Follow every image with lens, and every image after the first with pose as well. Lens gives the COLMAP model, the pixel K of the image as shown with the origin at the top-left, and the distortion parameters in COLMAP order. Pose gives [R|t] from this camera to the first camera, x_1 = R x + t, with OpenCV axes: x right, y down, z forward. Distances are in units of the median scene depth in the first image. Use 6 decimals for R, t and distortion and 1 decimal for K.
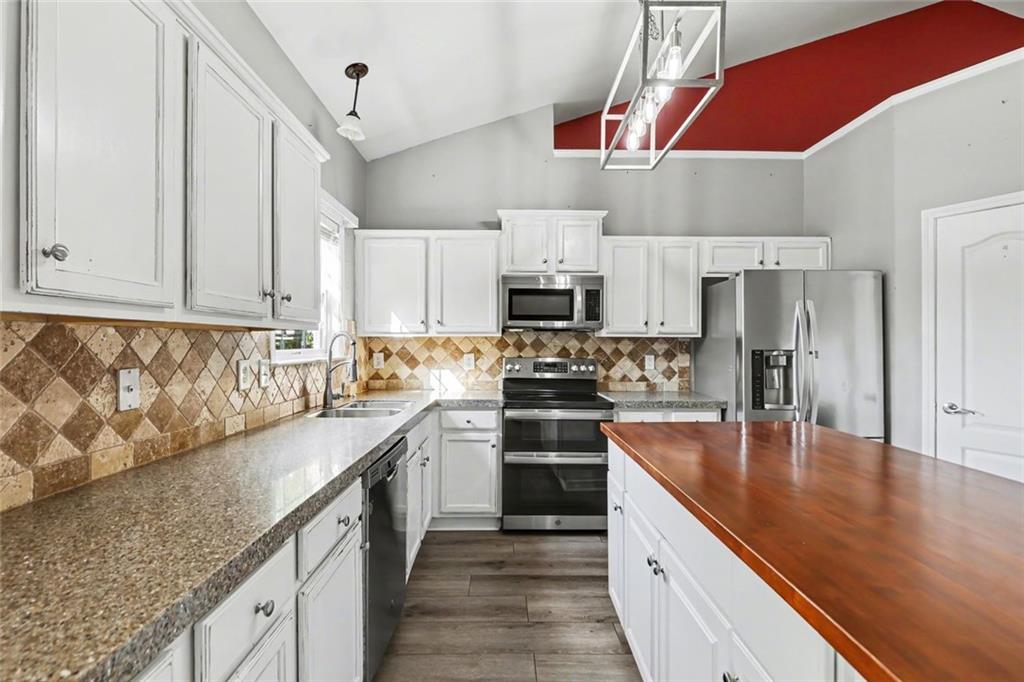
lens RADIAL K [[463.7, 0, 511.9], [0, 463.7, 341.3], [0, 0, 1]] dist [-0.001621, -0.000619]
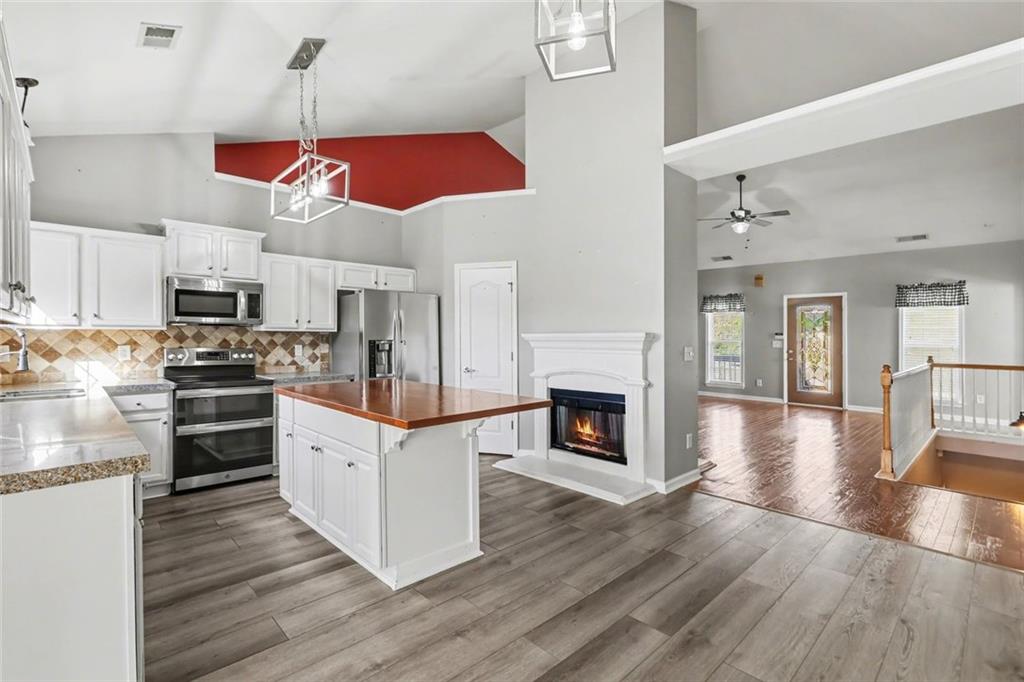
lens RADIAL K [[472.1, 0, 506.3], [0, 472.1, 340.0], [0, 0, 1]] dist [-0.009075, 0.000102]
pose [[0.739451, -0.004002, 0.673198, -0.184026], [-0.002830, 0.999955, 0.009054, 0.002064], [-0.673204, -0.008600, 0.739407, -0.425872]]
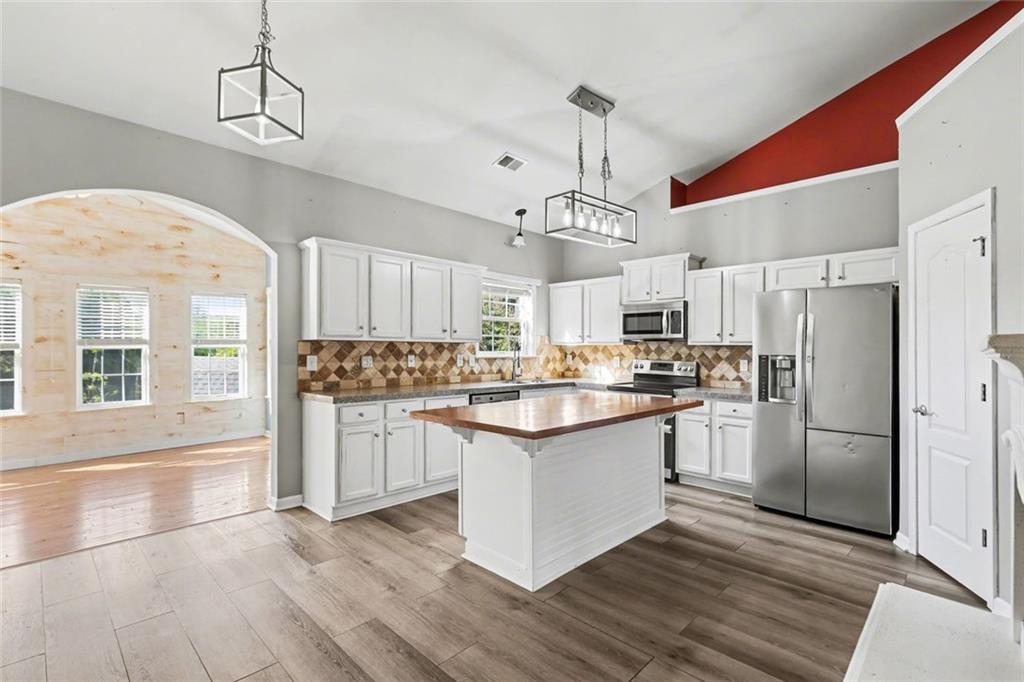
lens RADIAL K [[463.7, 0, 515.6], [0, 463.7, 350.0], [0, 0, 1]] dist [-0.001621, -0.000619]
pose [[0.704466, 0.004532, -0.709723, 0.813322], [-0.004730, 0.999987, 0.001691, 0.005454], [0.709722, 0.002166, 0.704479, -0.323834]]
